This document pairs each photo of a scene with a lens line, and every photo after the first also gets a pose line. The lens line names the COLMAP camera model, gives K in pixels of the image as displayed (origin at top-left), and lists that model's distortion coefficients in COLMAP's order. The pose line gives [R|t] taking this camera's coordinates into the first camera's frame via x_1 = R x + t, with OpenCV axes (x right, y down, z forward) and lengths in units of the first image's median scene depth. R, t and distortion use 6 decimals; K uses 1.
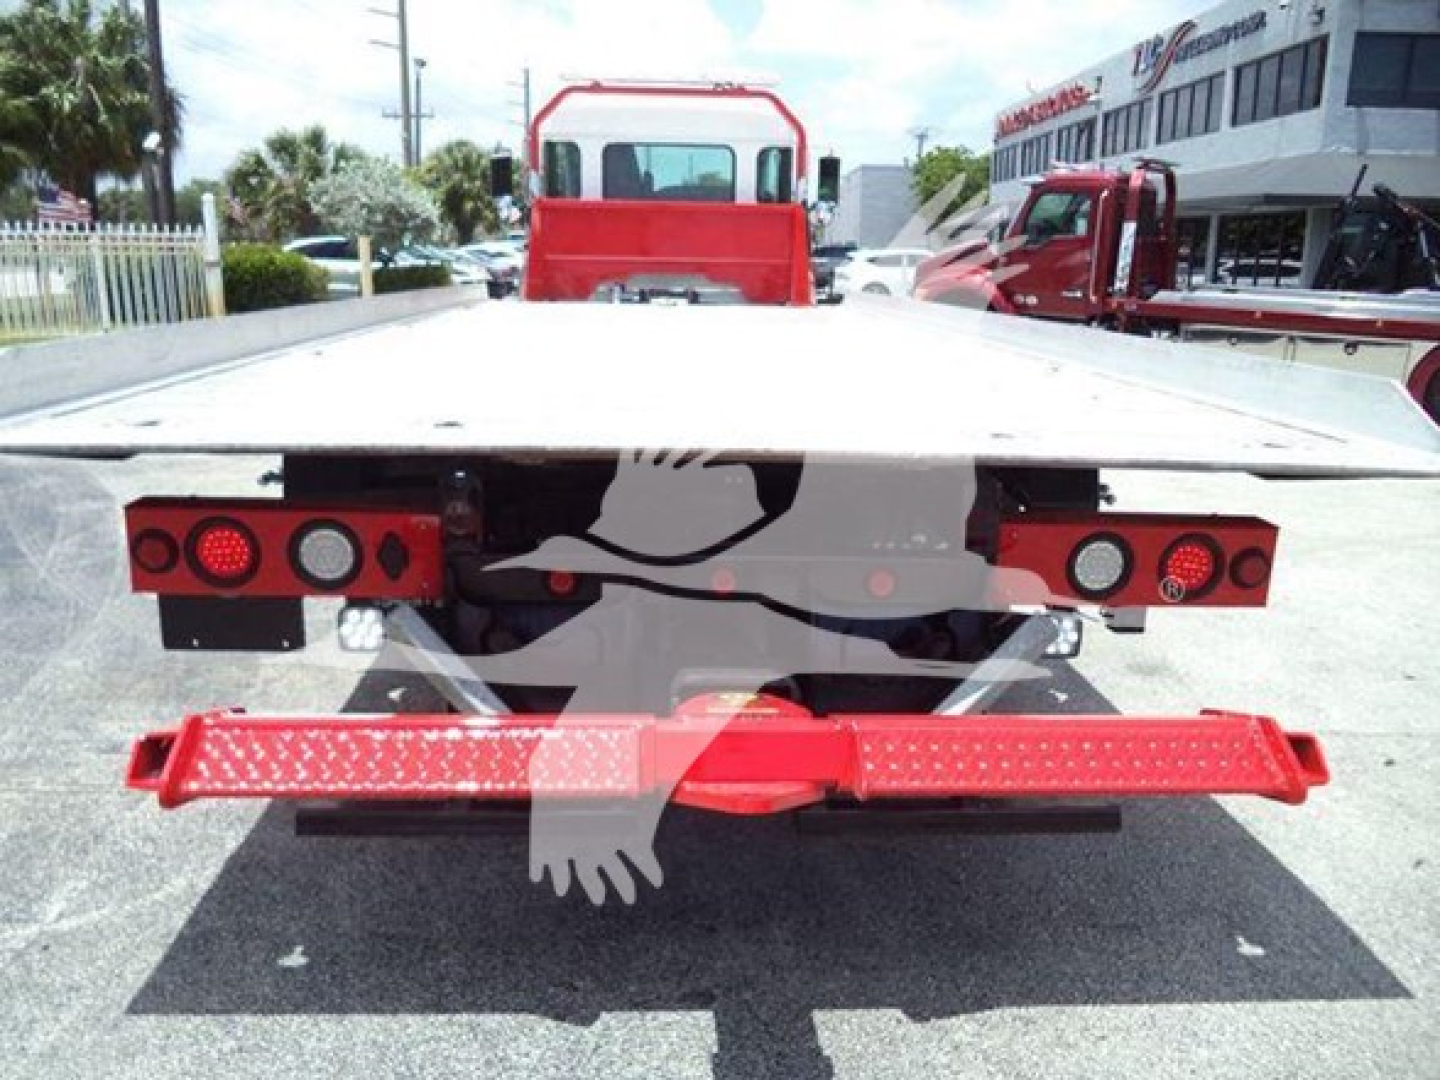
lens RADIAL K [[1174.4, 0, 725.1], [0, 1174.4, 547.8], [0, 0, 1]] dist [-0.040904, 0.024365]
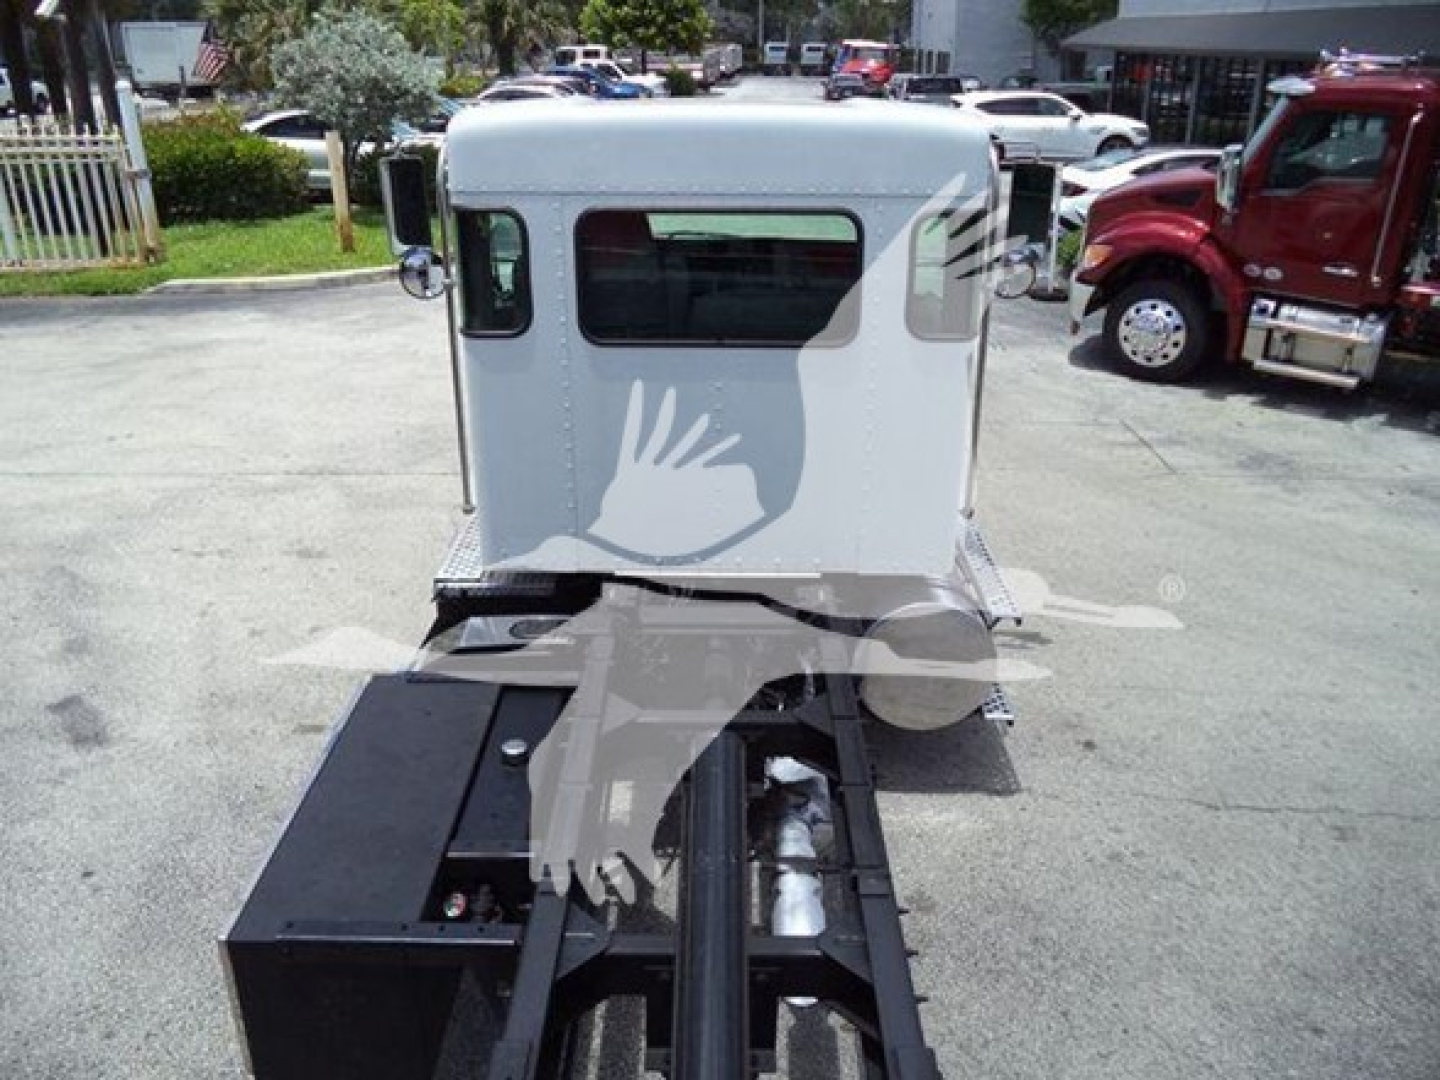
lens RADIAL K [[1174.4, 0, 723.5], [0, 1174.4, 544.8], [0, 0, 1]] dist [-0.040904, 0.024365]
pose [[0.998180, 0.011627, -0.059174, -0.006584], [-0.001876, 0.986750, 0.162238, -0.106532], [0.060277, -0.161832, 0.984976, 0.192846]]
